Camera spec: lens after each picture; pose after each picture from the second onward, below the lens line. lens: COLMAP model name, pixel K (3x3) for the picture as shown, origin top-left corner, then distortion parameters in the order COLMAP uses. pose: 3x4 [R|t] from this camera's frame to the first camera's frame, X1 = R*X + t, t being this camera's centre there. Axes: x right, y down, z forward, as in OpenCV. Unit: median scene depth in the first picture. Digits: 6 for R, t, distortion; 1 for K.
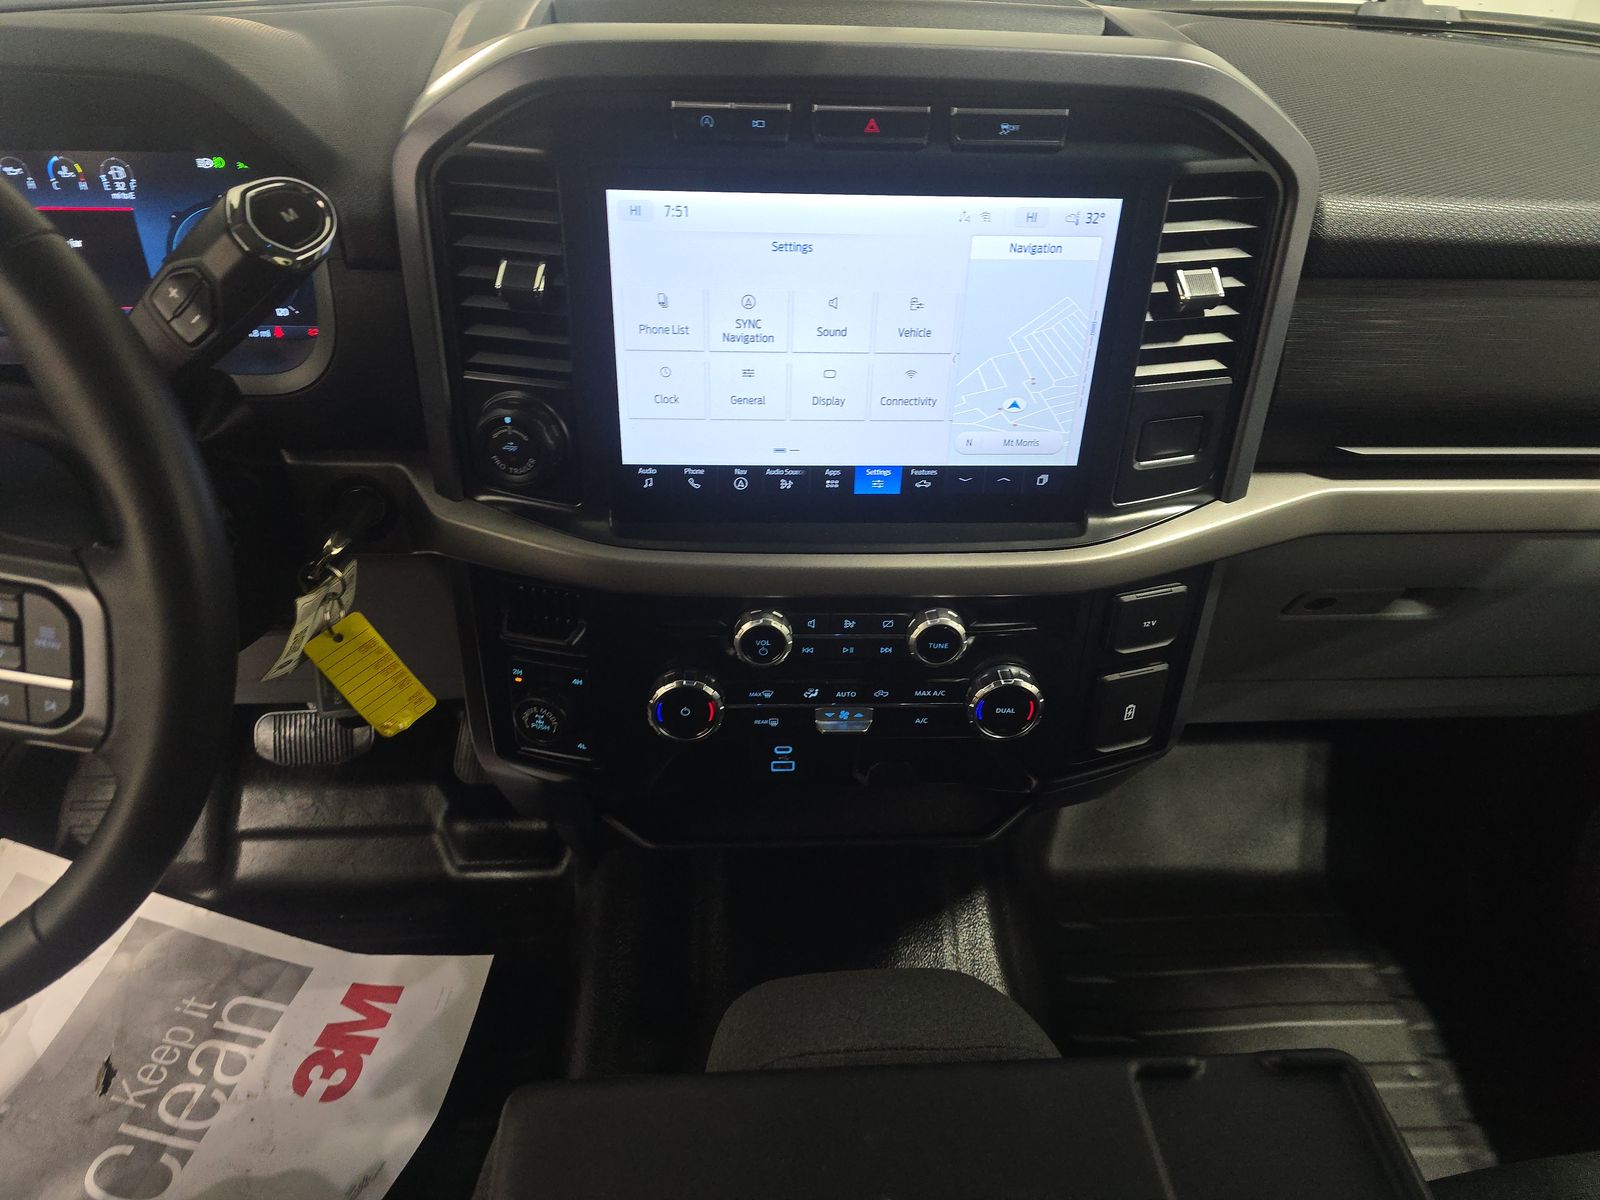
lens RADIAL K [[1075.9, 0, 805.0], [0, 1075.9, 607.1], [0, 0, 1]] dist [0.065755, -0.066427]
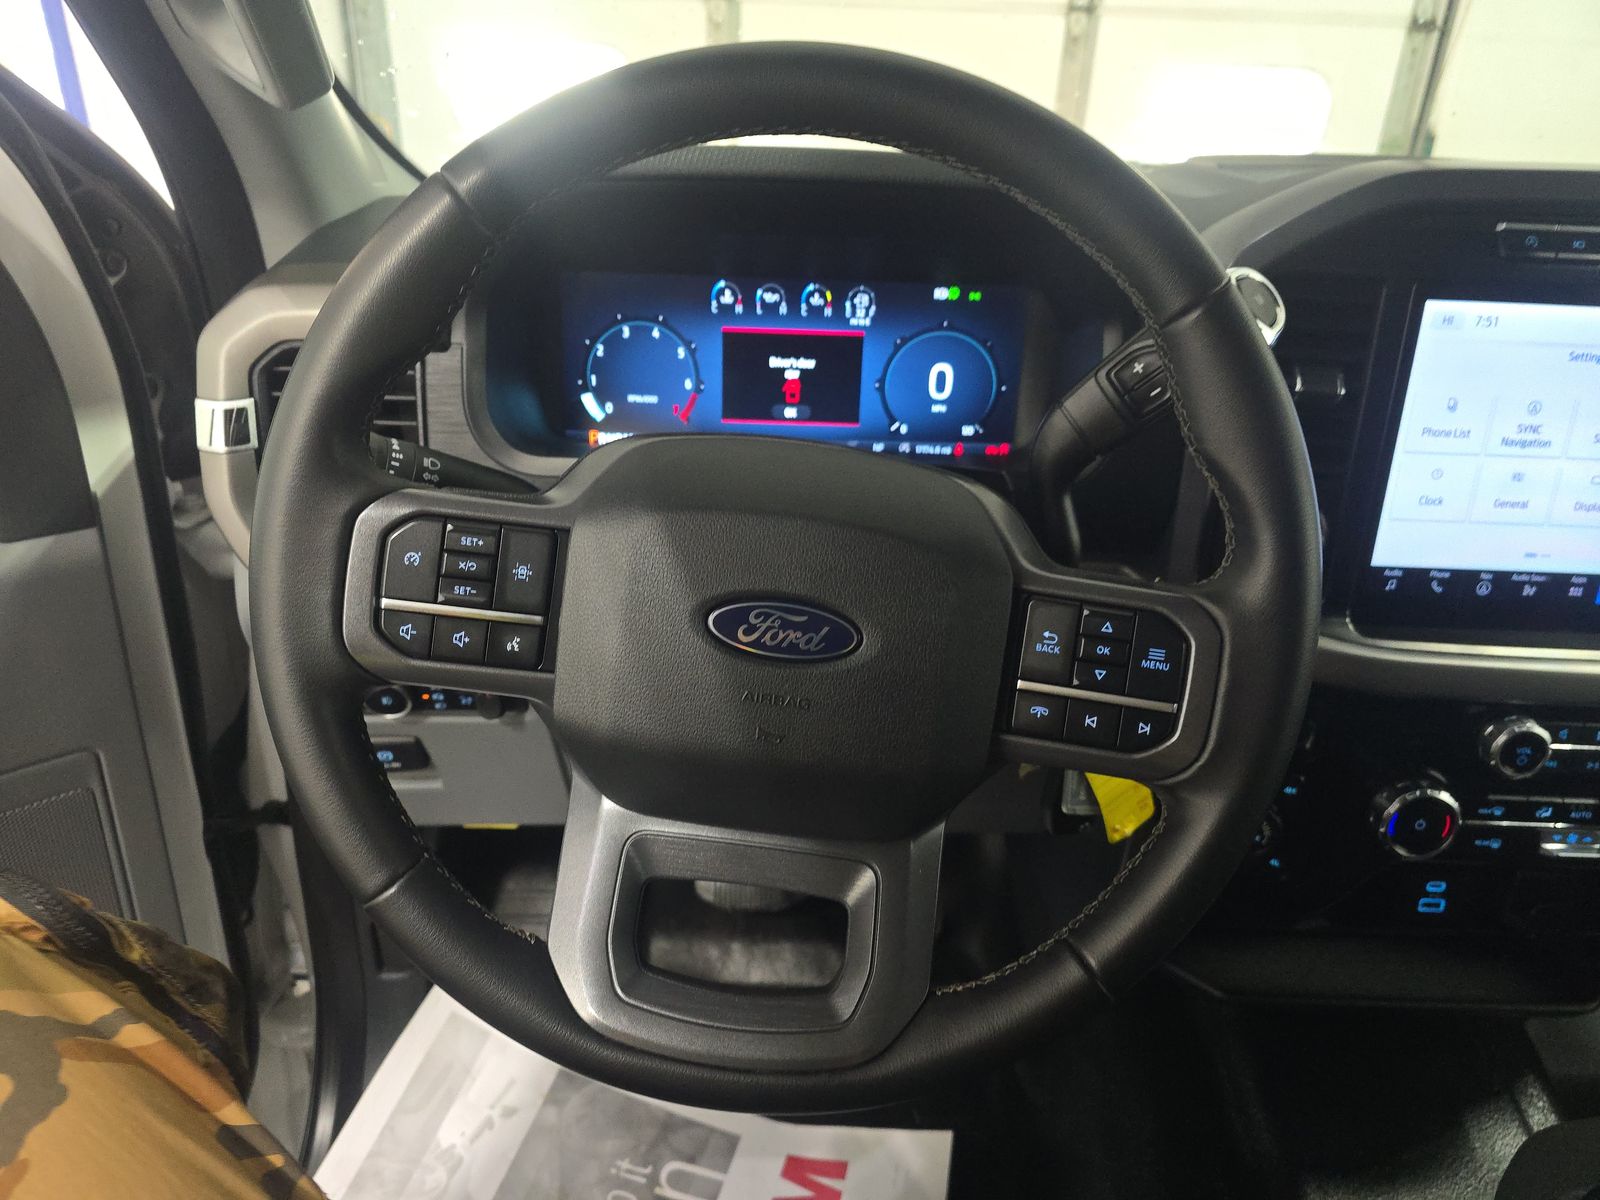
lens RADIAL K [[1101.7, 0, 800.0], [0, 1101.7, 600.0], [0, 0, 1]] dist [0.000426, -0.000082]
pose [[0.997729, 0.028278, -0.061129, -0.629497], [-0.040278, 0.977930, -0.205015, 0.129928], [0.053983, 0.207011, 0.976848, -0.024757]]
